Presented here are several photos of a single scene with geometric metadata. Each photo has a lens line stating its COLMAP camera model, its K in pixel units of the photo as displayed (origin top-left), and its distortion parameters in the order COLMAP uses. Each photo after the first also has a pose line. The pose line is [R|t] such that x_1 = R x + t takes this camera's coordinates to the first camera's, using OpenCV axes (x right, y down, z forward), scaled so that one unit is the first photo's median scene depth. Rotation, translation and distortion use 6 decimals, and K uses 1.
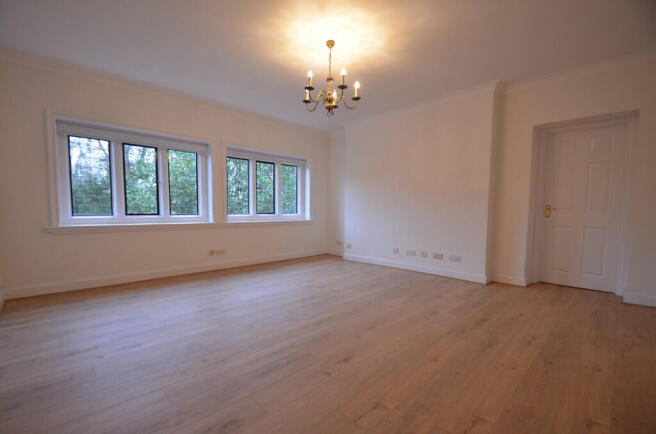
lens RADIAL K [[285.5, 0, 325.2], [0, 285.5, 230.0], [0, 0, 1]] dist [0.001147, -0.008119]
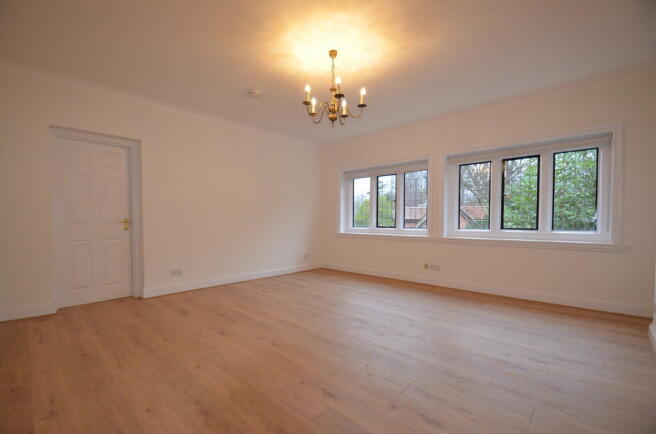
lens RADIAL K [[301.0, 0, 326.4], [0, 301.0, 226.6], [0, 0, 1]] dist [-0.023494, -0.000398]
pose [[0.029958, 0.010176, -0.999499, 1.168893], [-0.076045, 0.997073, 0.007872, -0.075538], [0.996654, 0.075771, 0.030644, 1.101010]]
